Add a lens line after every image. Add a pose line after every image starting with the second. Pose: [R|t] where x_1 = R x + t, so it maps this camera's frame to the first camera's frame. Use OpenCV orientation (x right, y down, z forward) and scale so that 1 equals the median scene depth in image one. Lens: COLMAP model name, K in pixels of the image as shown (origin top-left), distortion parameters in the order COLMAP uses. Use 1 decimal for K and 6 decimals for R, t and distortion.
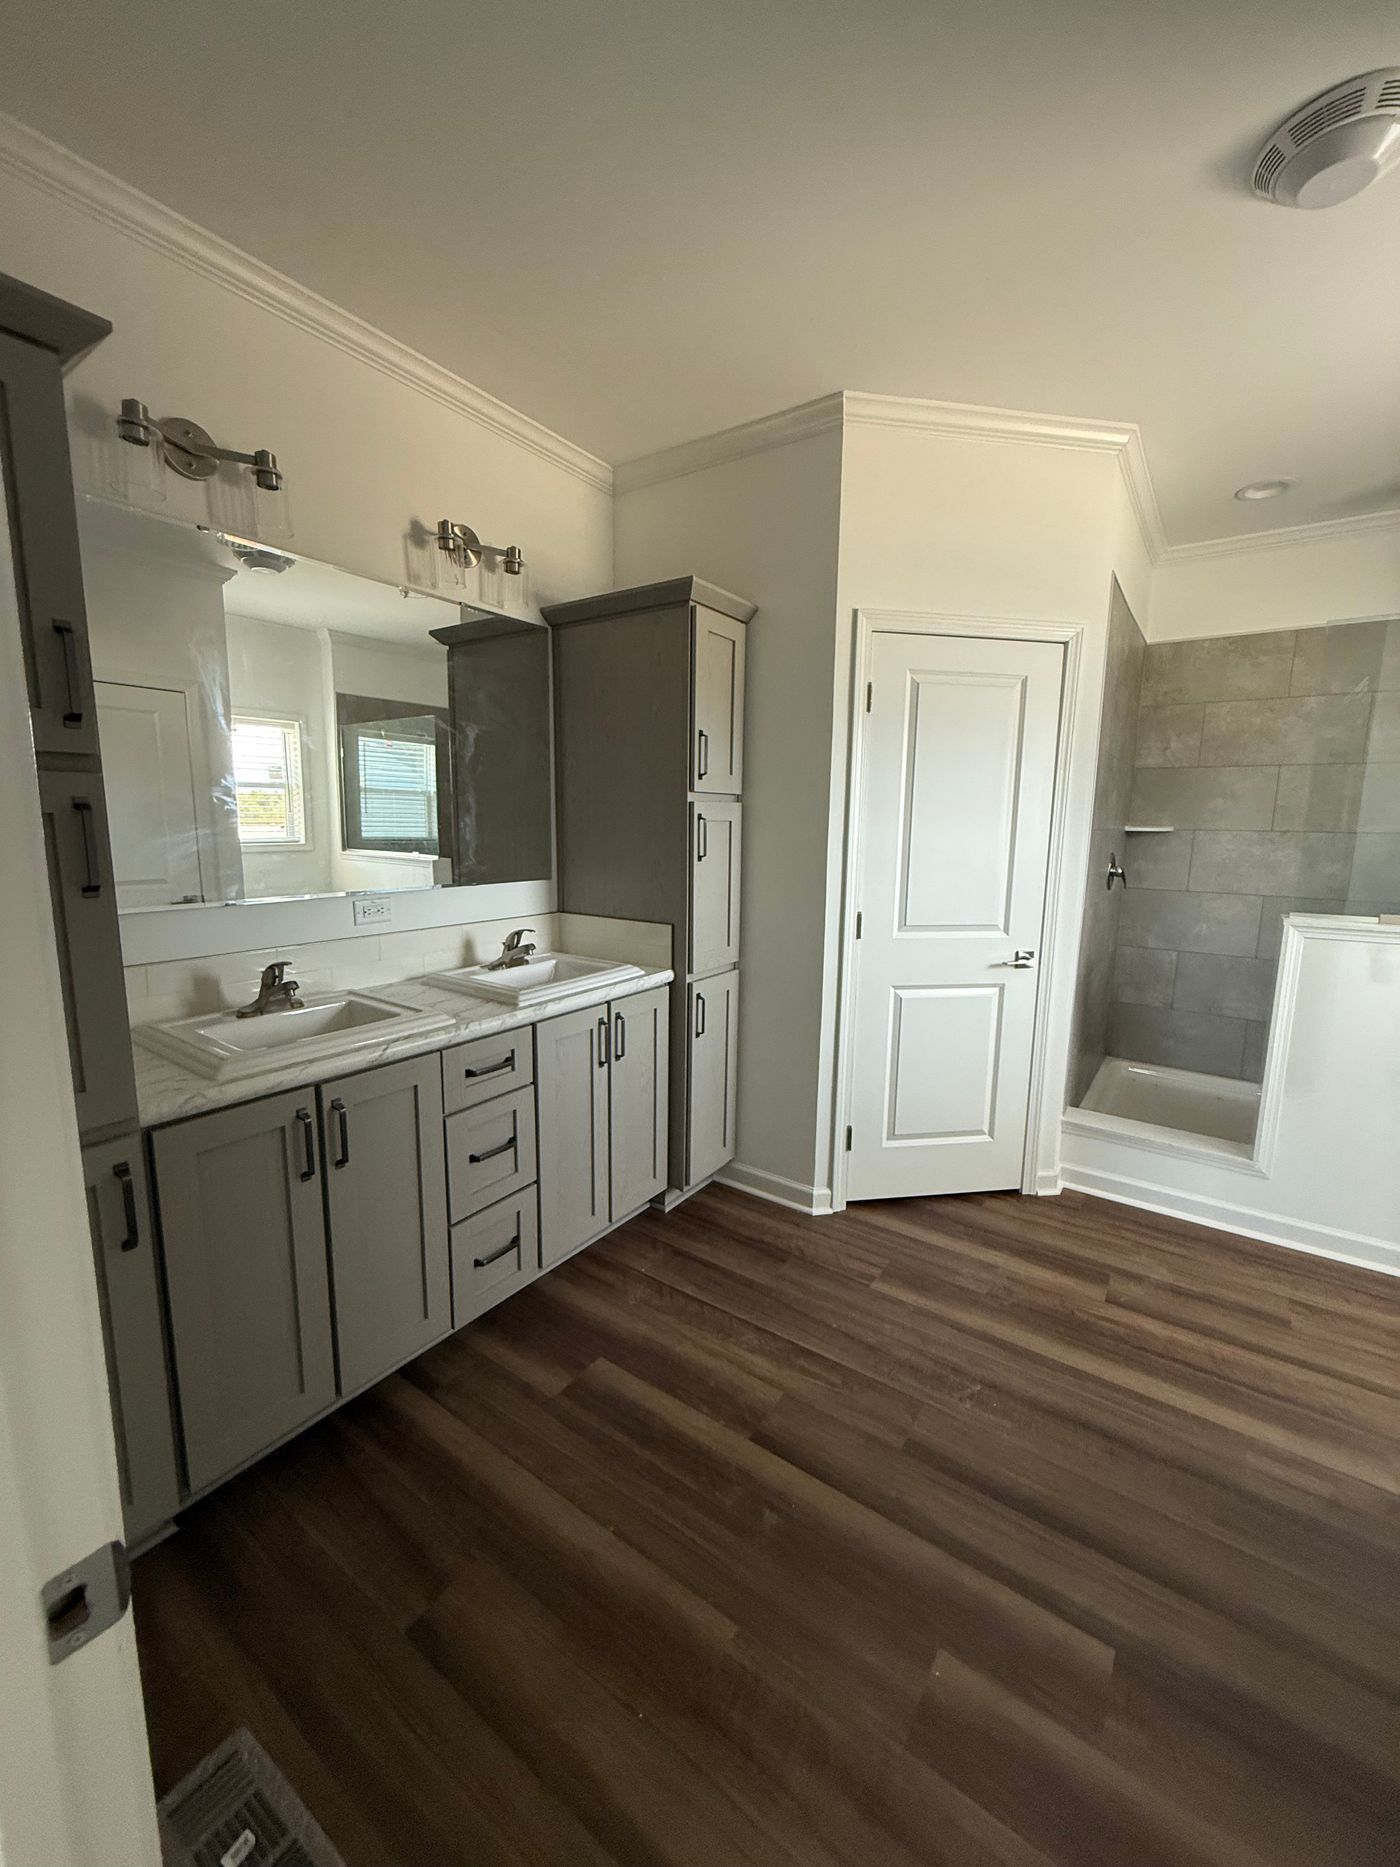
lens RADIAL K [[752.9, 0, 699.4], [0, 752.9, 936.0], [0, 0, 1]] dist [-0.000425, 0.000005]
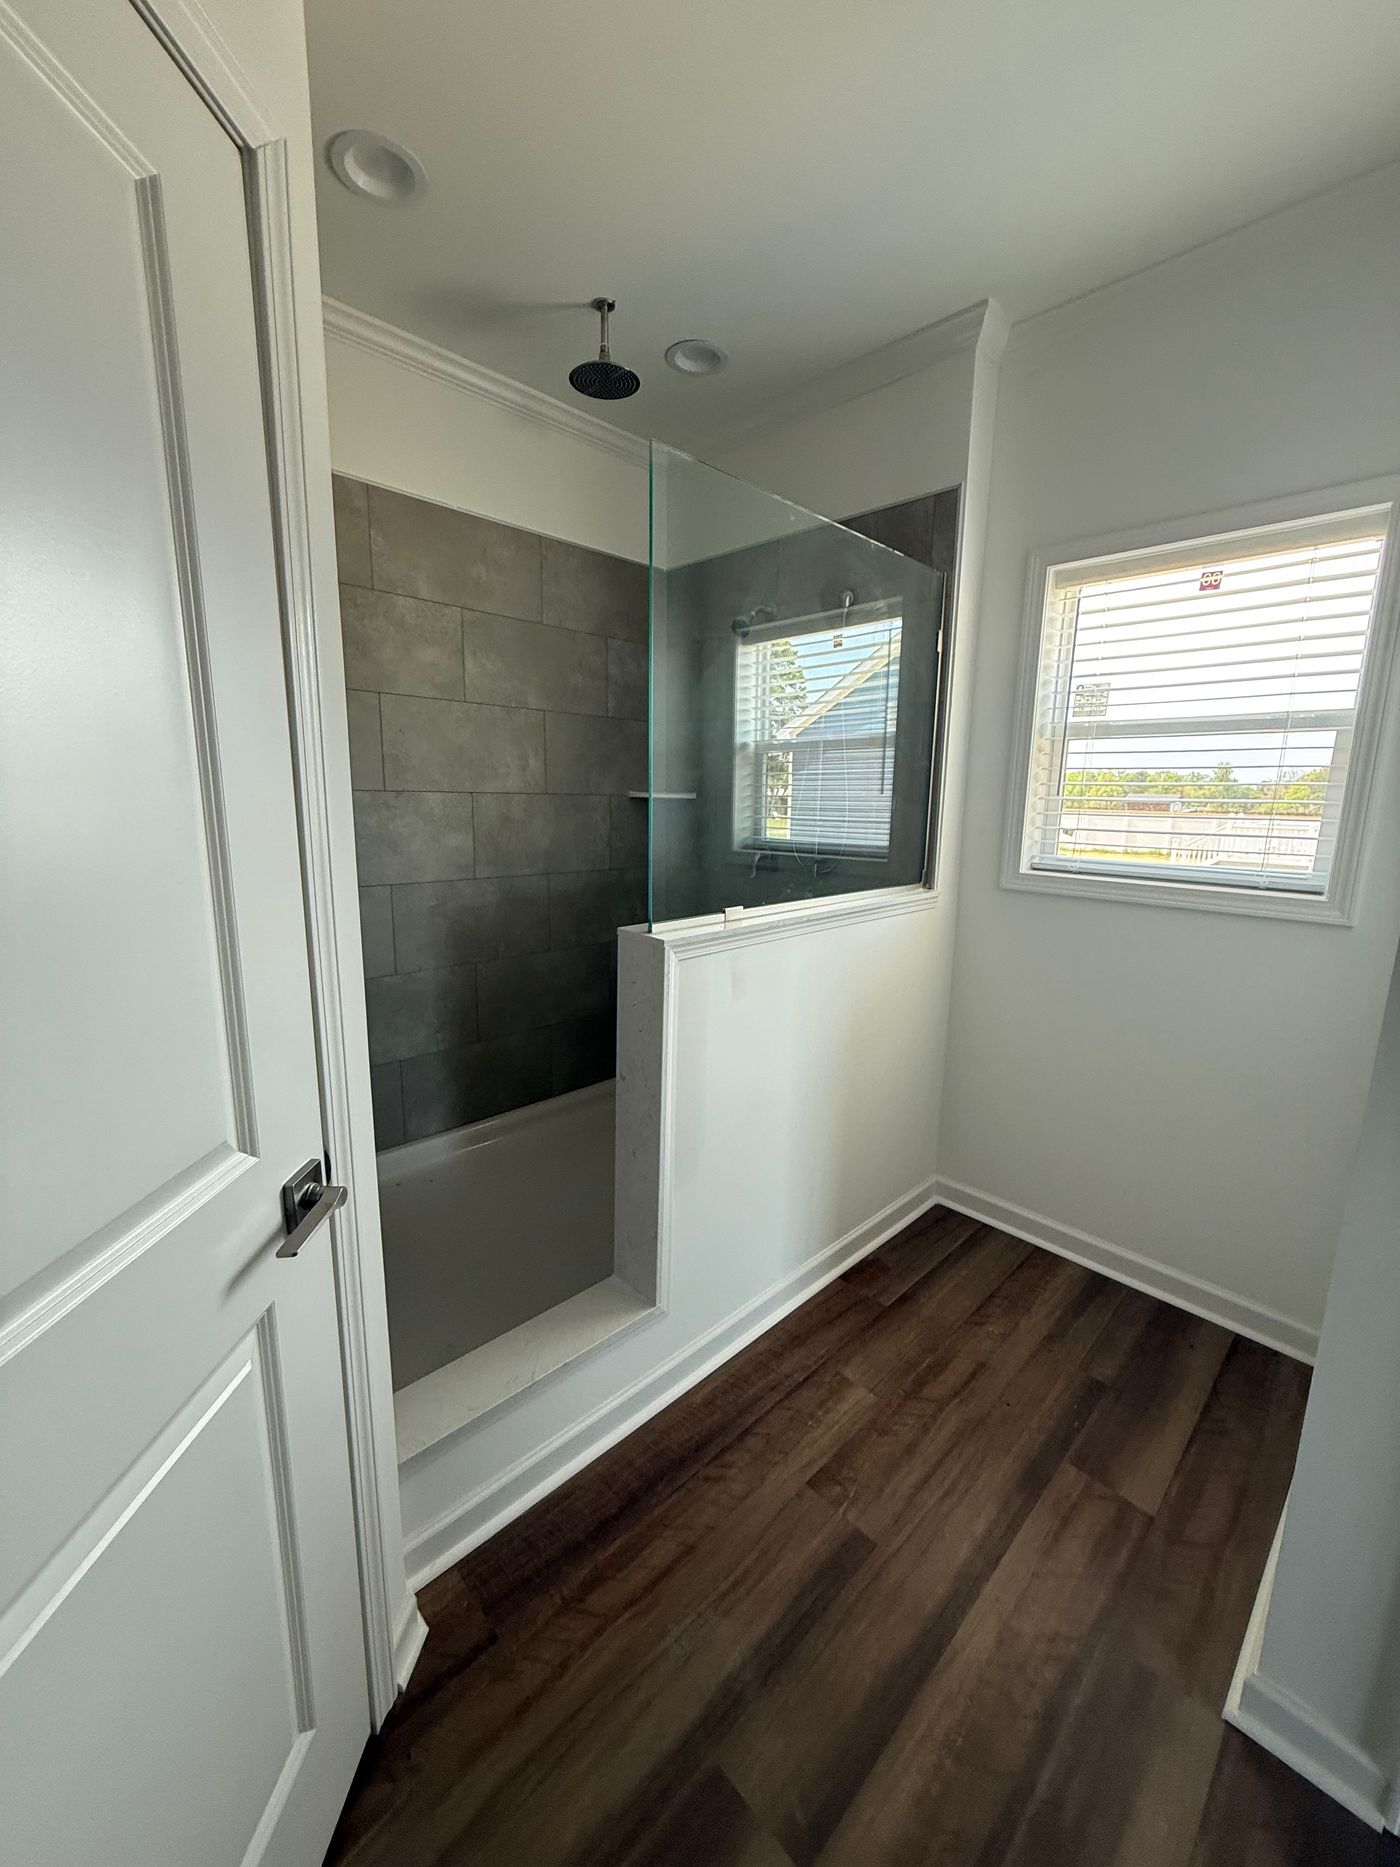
lens RADIAL K [[747.1, 0, 704.0], [0, 747.1, 927.6], [0, 0, 1]] dist [-0.001385, -0.000104]
pose [[0.180977, -0.184166, 0.966090, 0.226604], [0.133692, 0.977799, 0.161354, -0.148106], [-0.974358, 0.099957, 0.201580, 0.994229]]
